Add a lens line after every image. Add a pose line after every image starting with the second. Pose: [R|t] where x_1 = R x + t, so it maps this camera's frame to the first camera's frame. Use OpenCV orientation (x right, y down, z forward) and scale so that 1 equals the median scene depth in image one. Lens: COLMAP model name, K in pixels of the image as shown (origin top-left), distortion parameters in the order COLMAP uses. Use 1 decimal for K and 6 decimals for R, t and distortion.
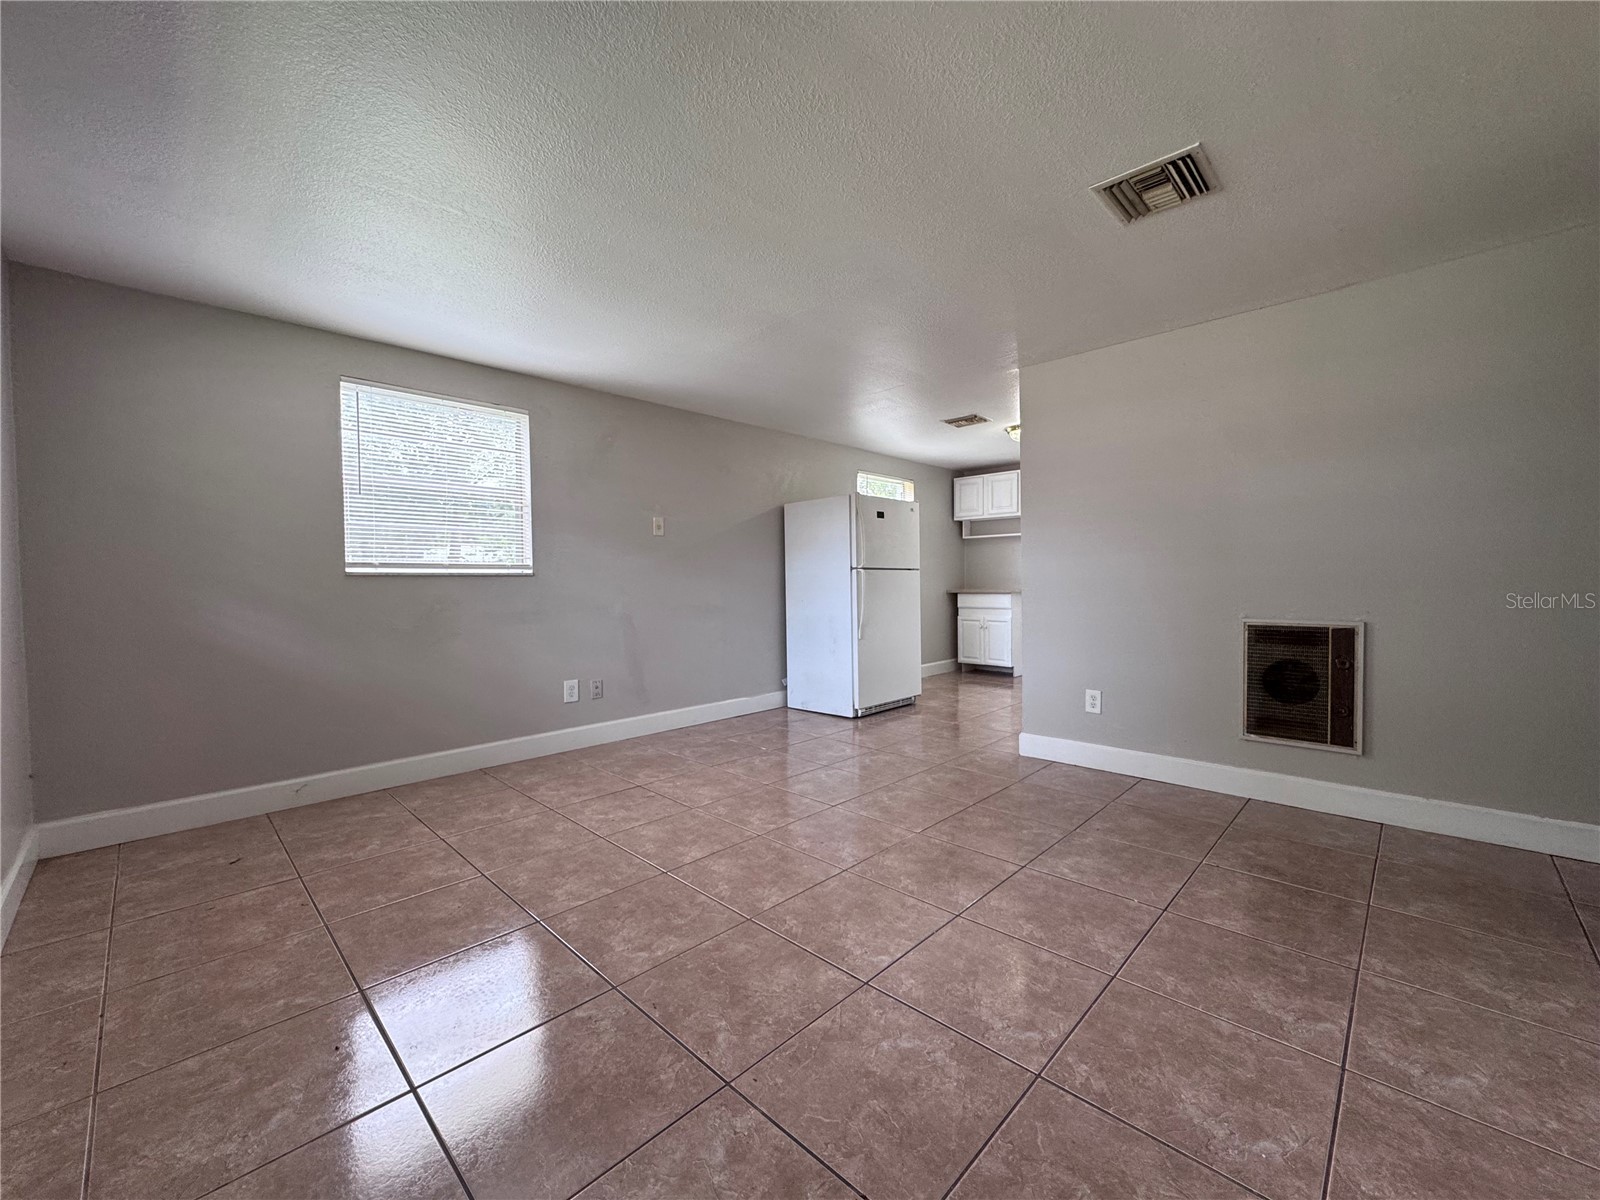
lens RADIAL K [[641.4, 0, 802.5], [0, 641.4, 597.4], [0, 0, 1]] dist [-0.001984, 0.000059]
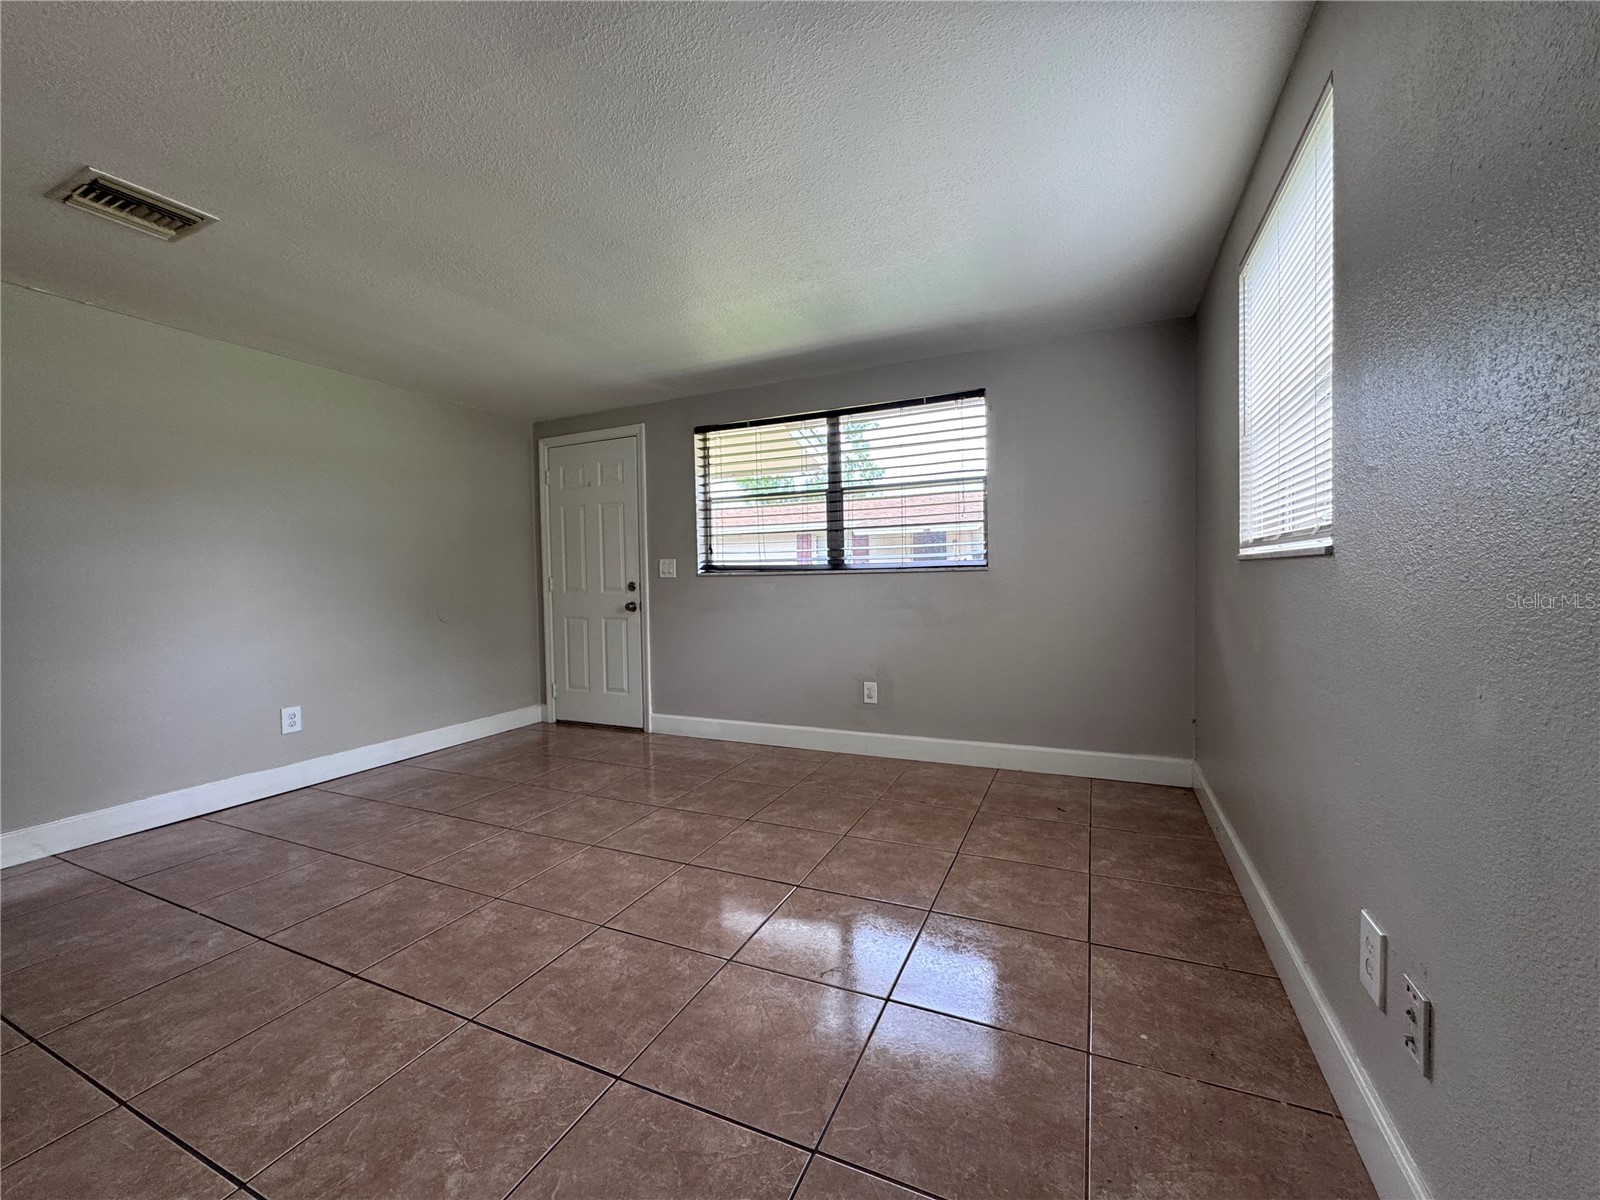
lens RADIAL K [[641.4, 0, 802.5], [0, 641.4, 597.4], [0, 0, 1]] dist [-0.001984, 0.000059]
pose [[-0.941239, 0.040328, -0.335325, -0.054860], [0.021776, 0.998026, 0.058903, -0.057851], [0.337039, 0.048140, -0.940259, 1.905259]]
